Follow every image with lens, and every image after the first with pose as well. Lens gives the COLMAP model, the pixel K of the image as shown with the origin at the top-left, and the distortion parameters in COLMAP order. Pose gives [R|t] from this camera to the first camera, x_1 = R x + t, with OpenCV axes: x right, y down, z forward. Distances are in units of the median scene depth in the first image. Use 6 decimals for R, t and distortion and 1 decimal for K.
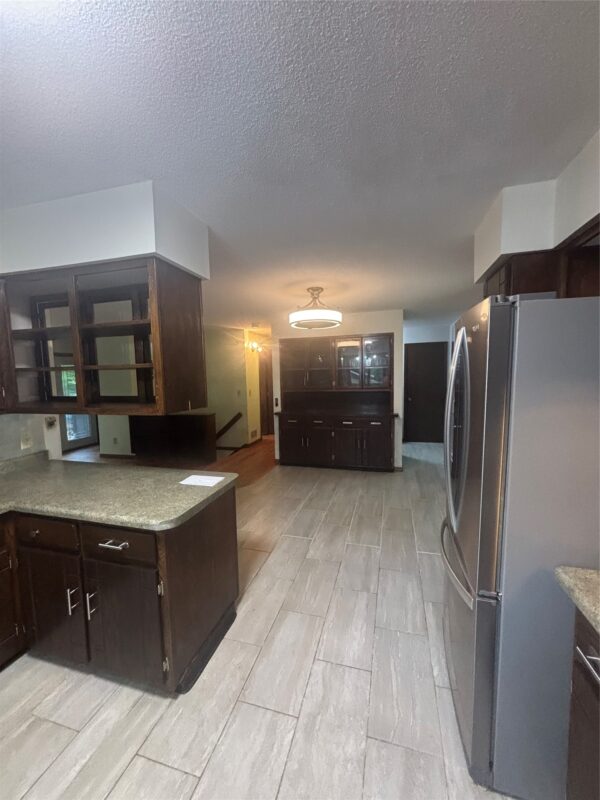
lens RADIAL K [[320.0, 0, 302.7], [0, 320.0, 400.7], [0, 0, 1]] dist [-0.000594, -0.000310]
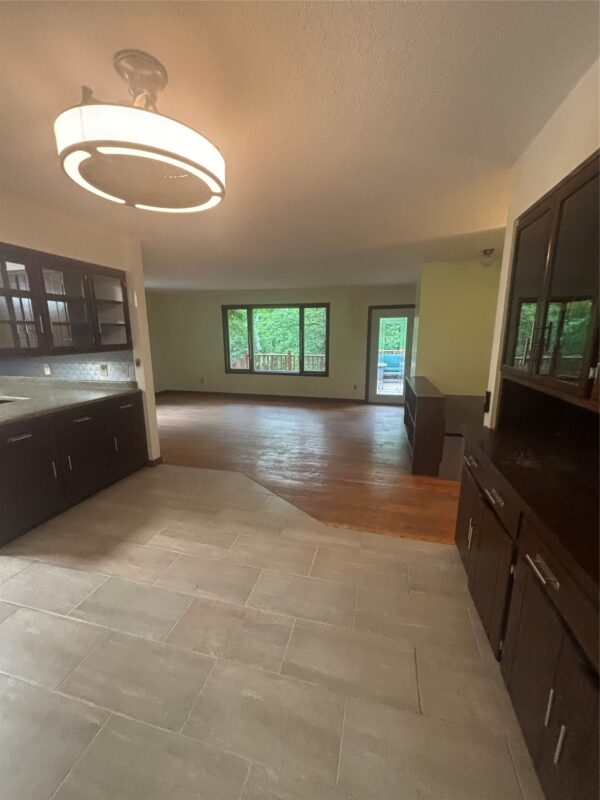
lens RADIAL K [[321.3, 0, 298.5], [0, 321.3, 395.5], [0, 0, 1]] dist [0.000269, 0.000011]
pose [[0.022592, 0.210007, -0.977439, 0.259253], [-0.081290, 0.974837, 0.207569, -0.057275], [0.996434, 0.074766, 0.039094, 0.673621]]
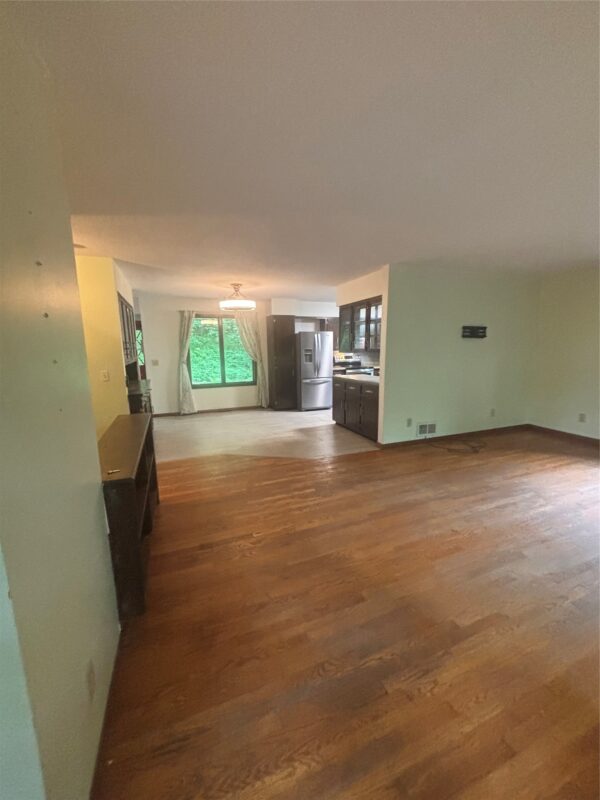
lens RADIAL K [[321.3, 0, 298.5], [0, 321.3, 395.5], [0, 0, 1]] dist [0.000269, 0.000011]
pose [[-0.596887, -0.103450, 0.795628, -0.794406], [0.093655, 0.975890, 0.197149, -0.064809], [-0.796841, 0.192191, -0.572807, 0.994537]]
